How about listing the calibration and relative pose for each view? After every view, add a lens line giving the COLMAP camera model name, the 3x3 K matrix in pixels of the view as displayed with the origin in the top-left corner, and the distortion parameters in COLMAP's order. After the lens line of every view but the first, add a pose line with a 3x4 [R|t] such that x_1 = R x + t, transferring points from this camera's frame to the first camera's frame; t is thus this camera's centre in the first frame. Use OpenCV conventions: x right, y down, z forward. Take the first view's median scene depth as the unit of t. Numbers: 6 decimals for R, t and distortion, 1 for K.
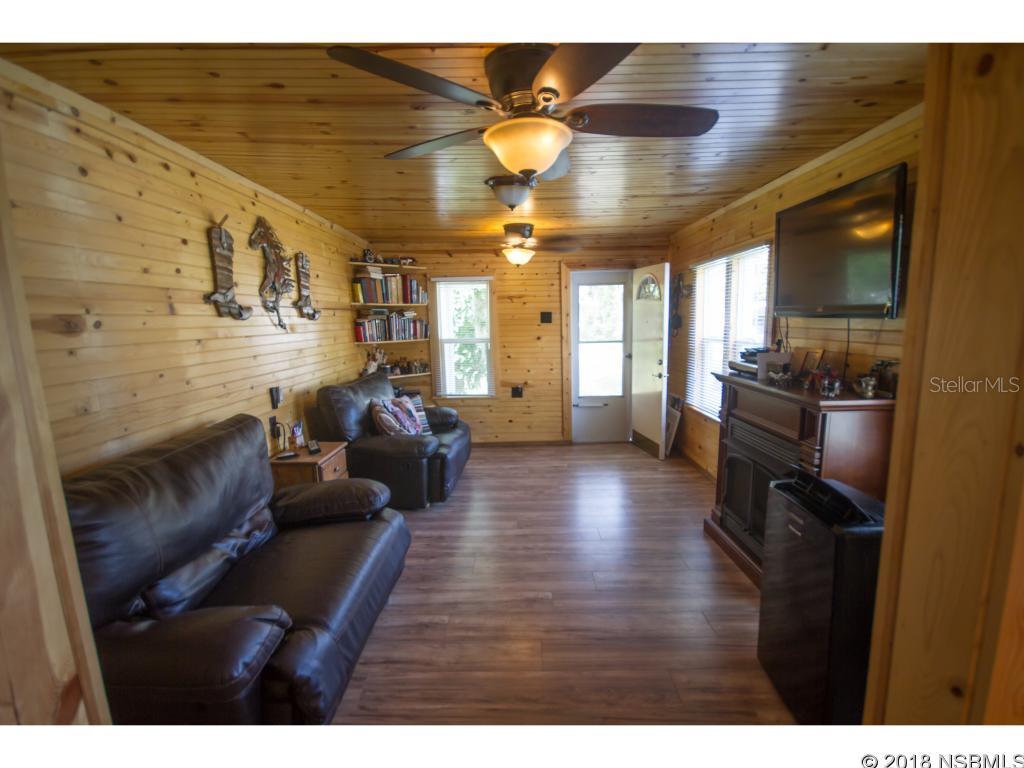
lens RADIAL K [[471.8, 0, 513.0], [0, 471.8, 385.1], [0, 0, 1]] dist [0.011348, -0.011204]
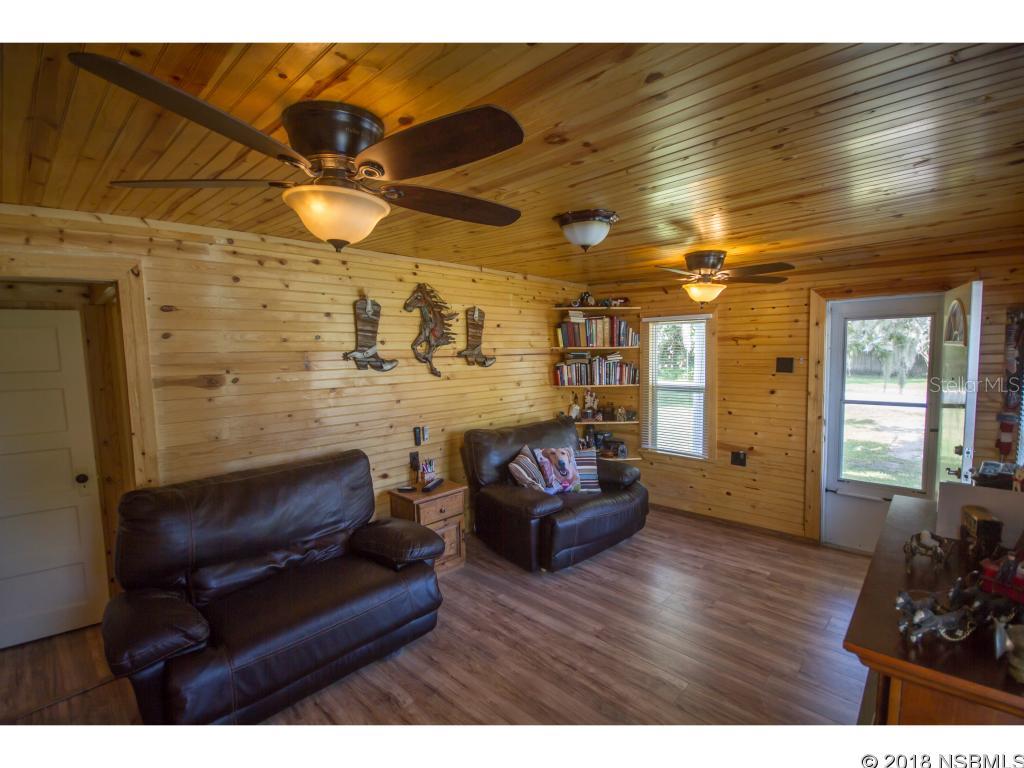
lens RADIAL K [[471.8, 0, 514.0], [0, 471.8, 386.2], [0, 0, 1]] dist [0.011348, -0.011204]
pose [[0.737356, 0.059519, -0.672877, 0.288525], [-0.094663, 0.995386, -0.015688, -0.064410], [0.668839, 0.075264, 0.739588, 0.187466]]
